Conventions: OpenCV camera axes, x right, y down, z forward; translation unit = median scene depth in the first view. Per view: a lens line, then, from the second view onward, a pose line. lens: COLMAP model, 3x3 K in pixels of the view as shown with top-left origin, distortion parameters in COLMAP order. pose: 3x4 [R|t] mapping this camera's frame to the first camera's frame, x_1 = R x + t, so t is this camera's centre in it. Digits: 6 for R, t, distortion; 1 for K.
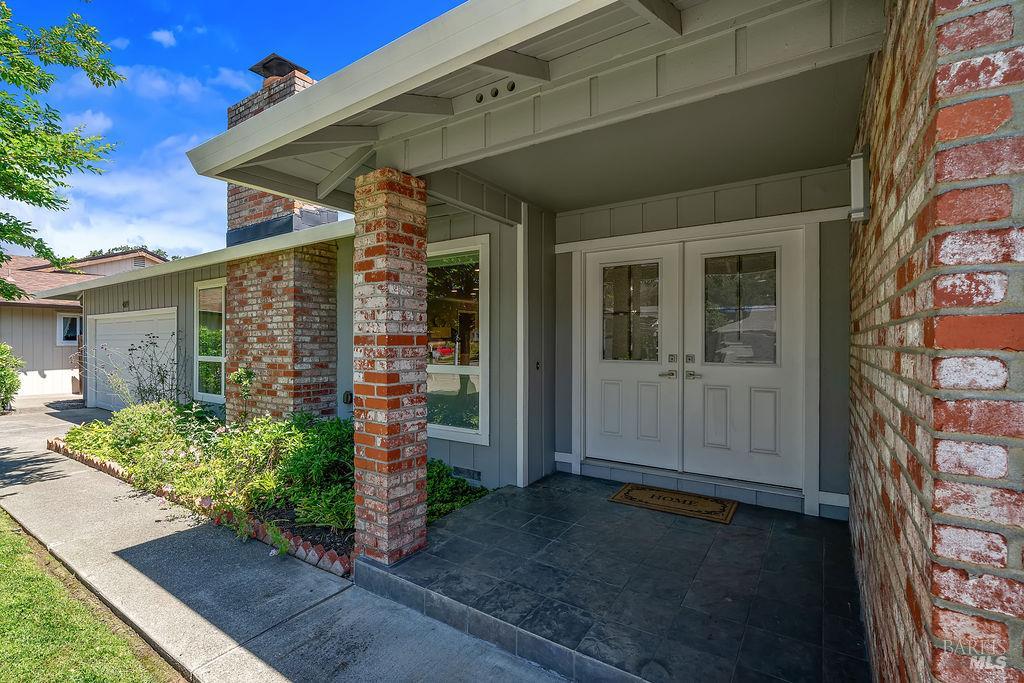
lens RADIAL K [[460.2, 0, 512.0], [0, 460.2, 341.5], [0, 0, 1]] dist [-0.008085, 0.006019]
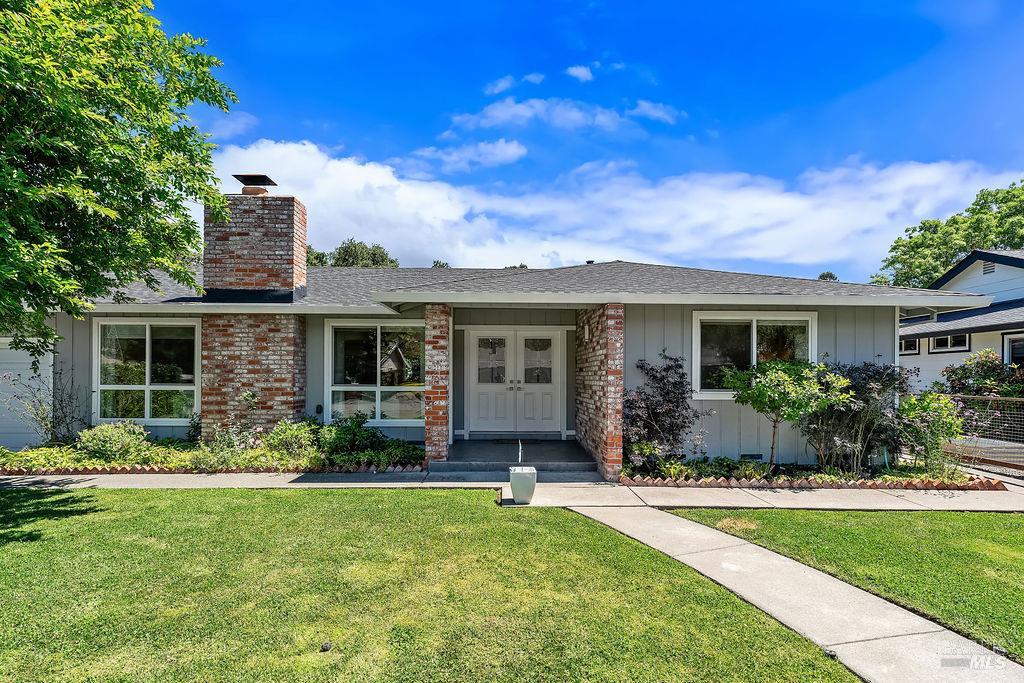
lens RADIAL K [[488.0, 0, 509.4], [0, 488.0, 344.4], [0, 0, 1]] dist [-0.003375, 0.000223]
pose [[0.819804, 0.042524, 0.571063, -0.978455], [-0.005606, 0.997787, -0.066253, 0.011278], [-0.572617, 0.051114, 0.818228, -0.912140]]
